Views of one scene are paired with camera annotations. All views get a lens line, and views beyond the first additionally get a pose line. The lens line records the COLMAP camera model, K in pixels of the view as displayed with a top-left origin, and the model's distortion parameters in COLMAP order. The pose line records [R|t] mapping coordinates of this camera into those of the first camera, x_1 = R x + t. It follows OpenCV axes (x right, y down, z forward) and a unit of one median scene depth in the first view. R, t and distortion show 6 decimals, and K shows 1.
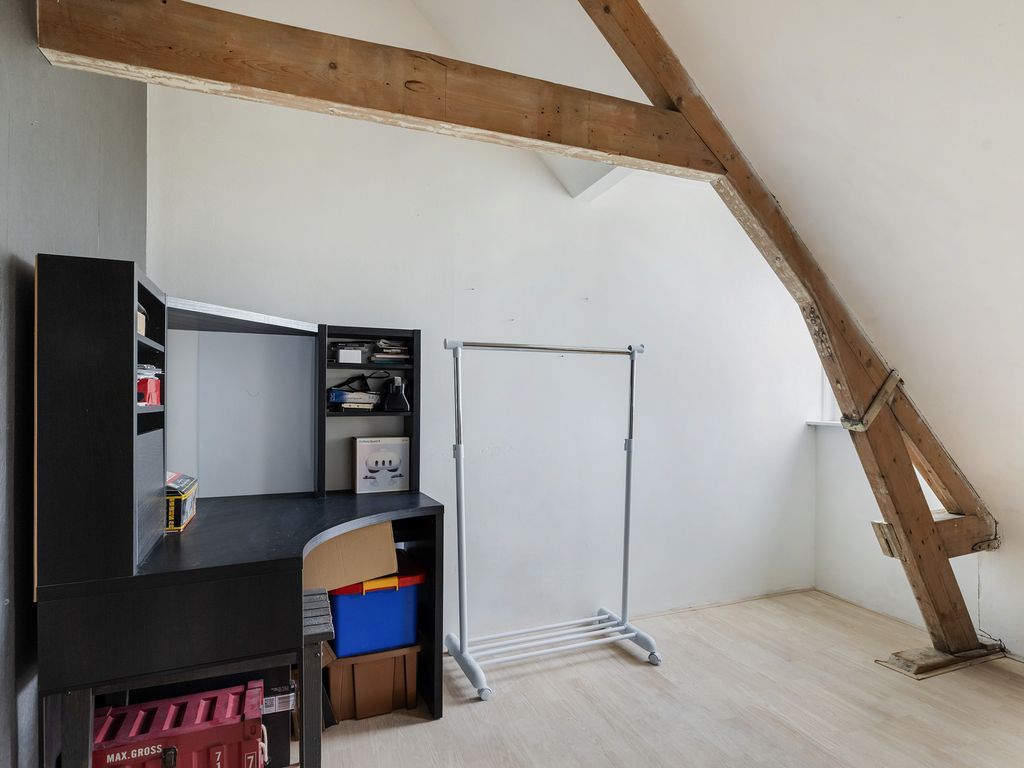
lens RADIAL K [[552.1, 0, 507.3], [0, 552.1, 392.5], [0, 0, 1]] dist [-0.006029, 0.000068]
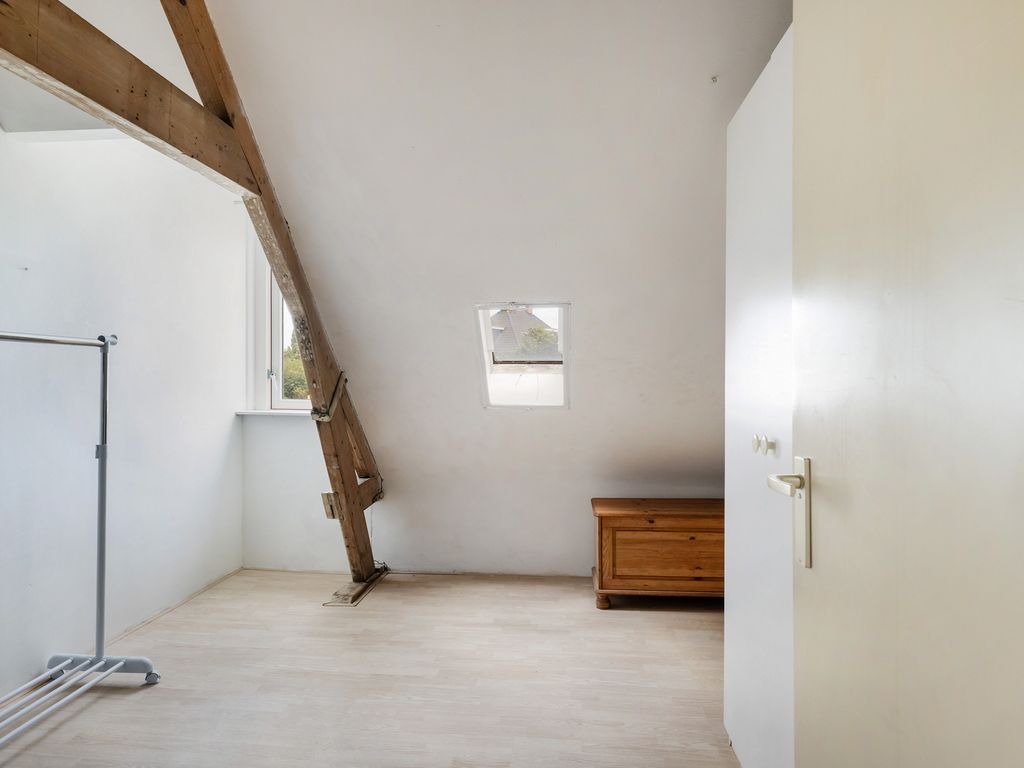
lens RADIAL K [[626.9, 0, 513.5], [0, 626.9, 380.2], [0, 0, 1]] dist [0.003594, 0.003080]
pose [[0.454784, -0.002443, 0.890599, -0.413489], [-0.017010, 0.999790, 0.011428, -0.044621], [-0.890440, -0.020346, 0.454647, -0.018563]]
